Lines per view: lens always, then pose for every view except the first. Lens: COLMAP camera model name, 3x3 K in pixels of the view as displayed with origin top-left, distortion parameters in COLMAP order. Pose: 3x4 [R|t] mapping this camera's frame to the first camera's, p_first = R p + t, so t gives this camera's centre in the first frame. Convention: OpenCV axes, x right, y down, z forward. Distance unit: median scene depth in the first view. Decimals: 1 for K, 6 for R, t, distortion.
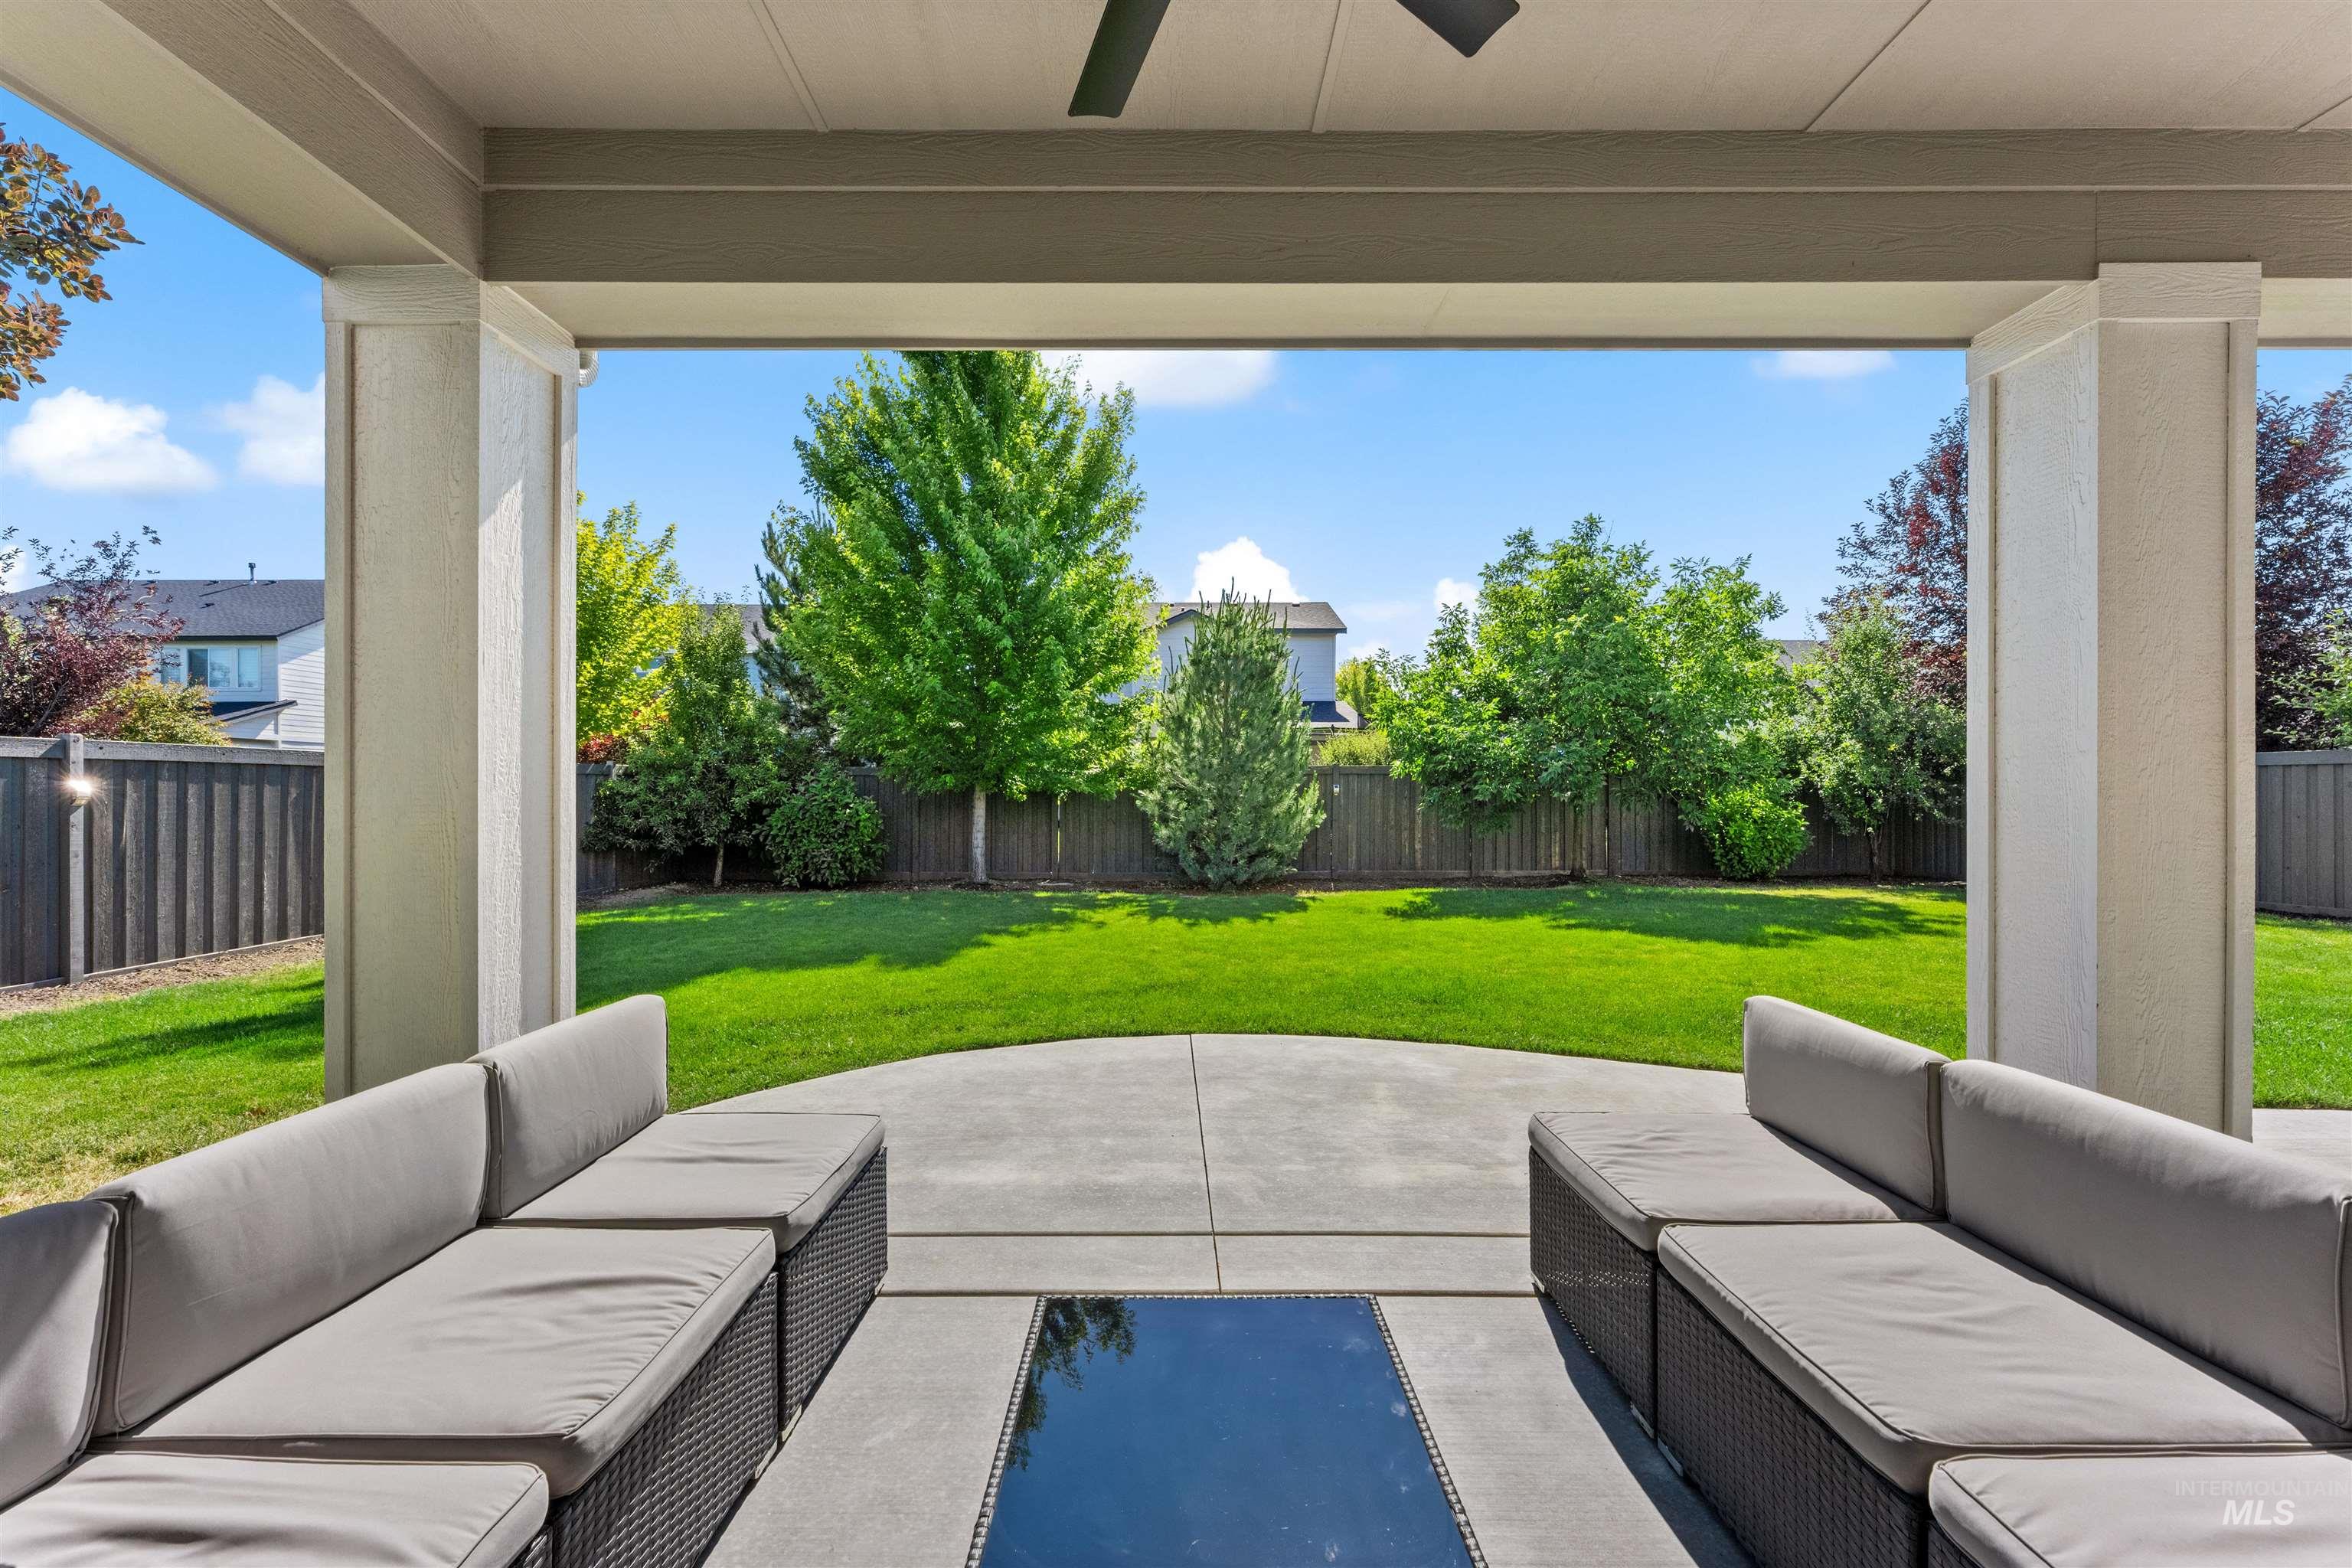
lens RADIAL K [[981.3, 0, 1174.3], [0, 981.3, 793.6], [0, 0, 1]] dist [0.001195, -0.000127]
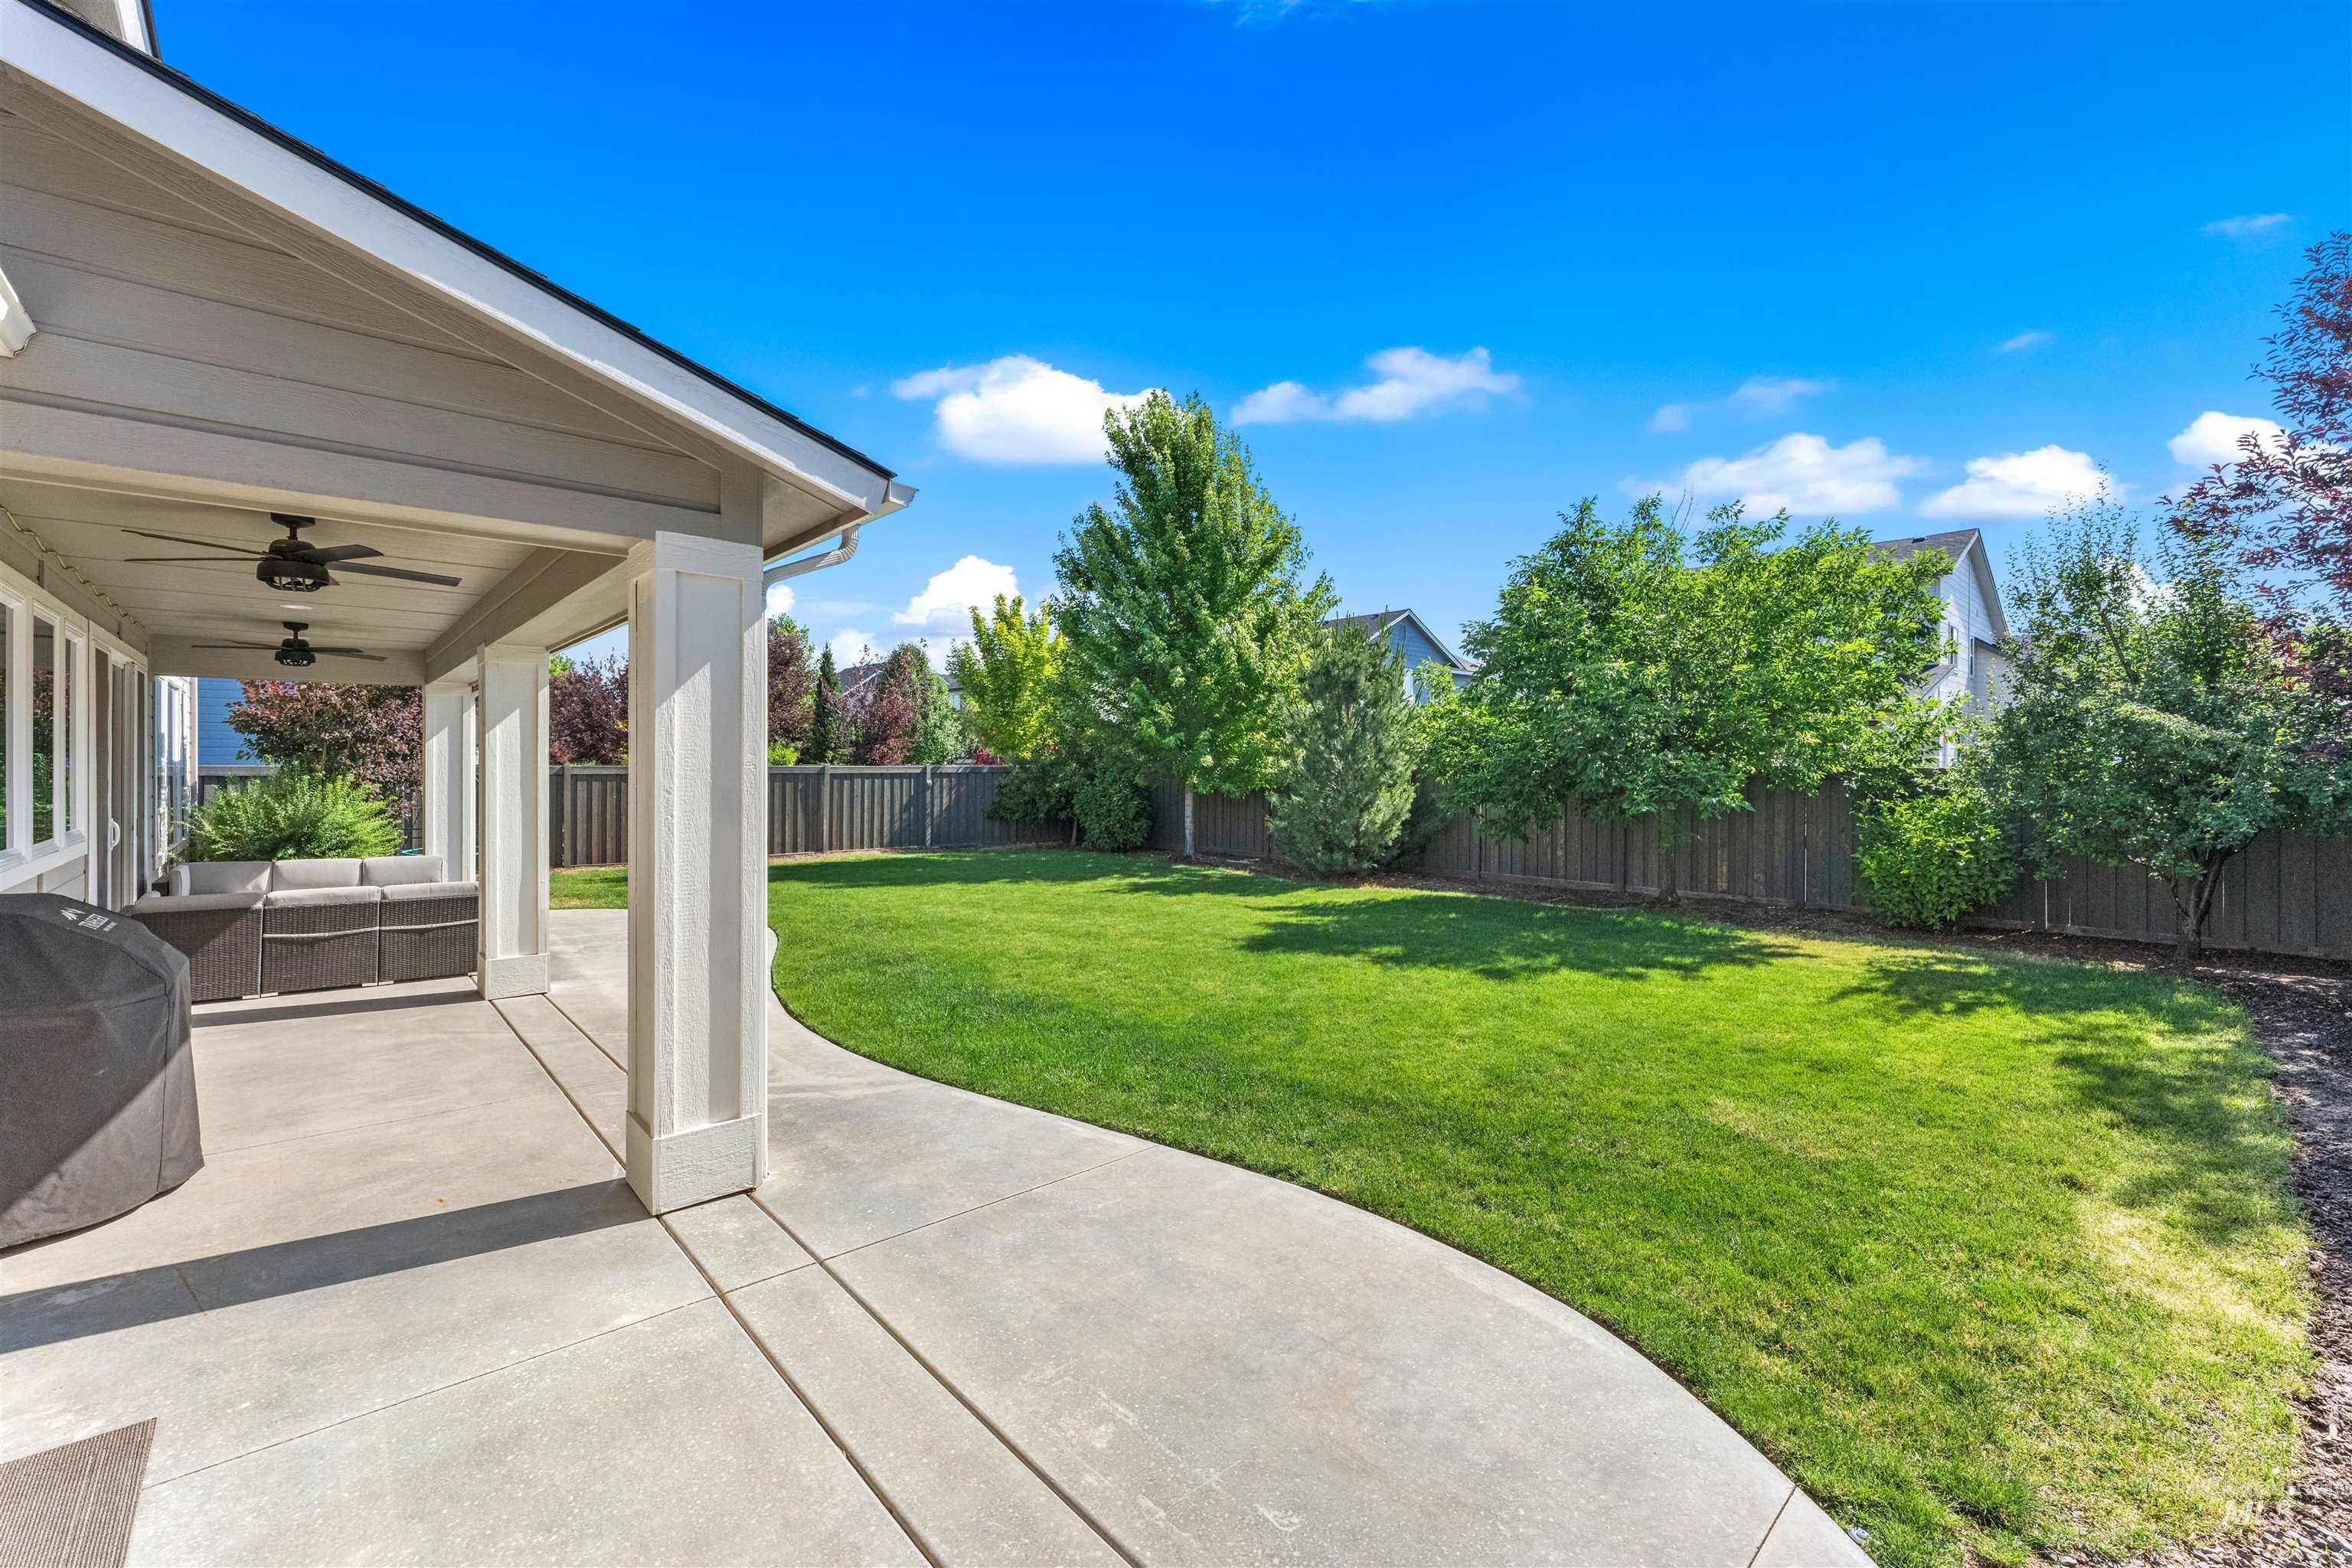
lens RADIAL K [[981.3, 0, 1174.3], [0, 981.3, 793.6], [0, 0, 1]] dist [0.001195, -0.000127]
pose [[0.665135, 0.023244, -0.746361, 0.821239], [-0.012554, 0.999722, 0.019947, -0.017388], [0.746617, -0.003898, 0.665242, 0.162361]]
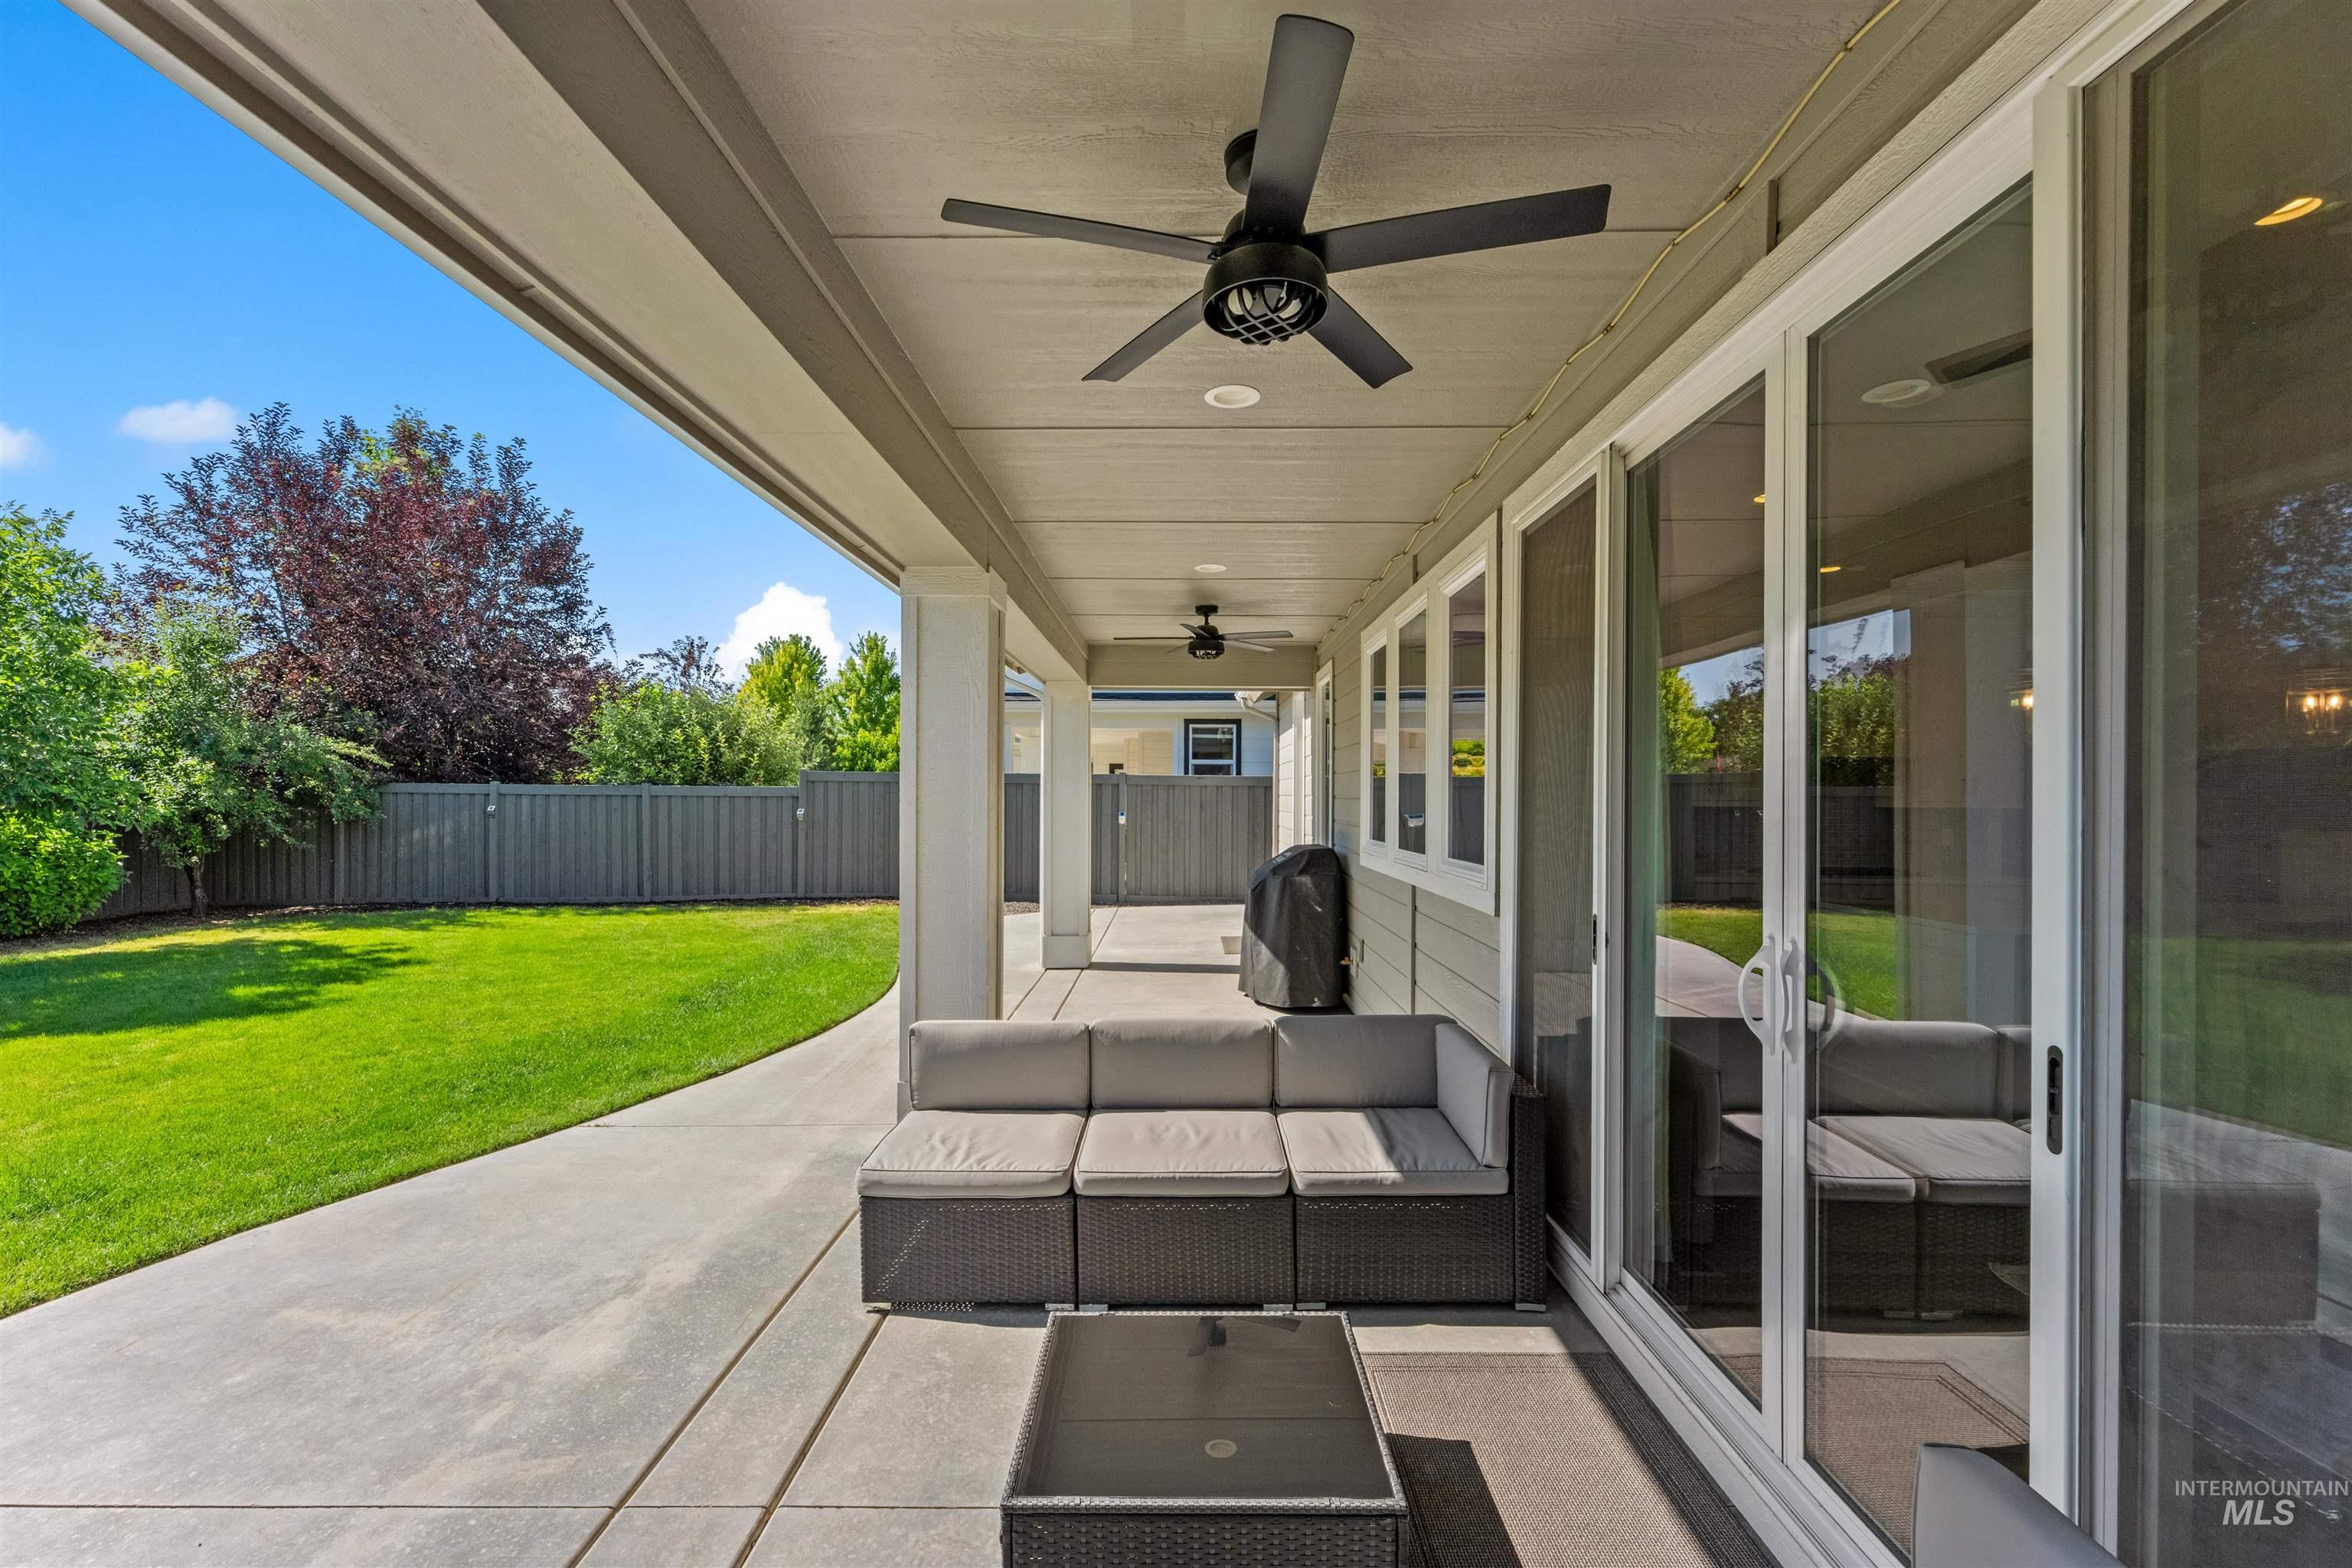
lens RADIAL K [[981.3, 0, 1174.3], [0, 981.3, 793.6], [0, 0, 1]] dist [0.001195, -0.000127]
pose [[0.009454, 0.001485, 0.999954, -0.170259], [-0.003335, 0.999993, -0.001453, -0.025409], [-0.999950, -0.003322, 0.009459, 0.132782]]
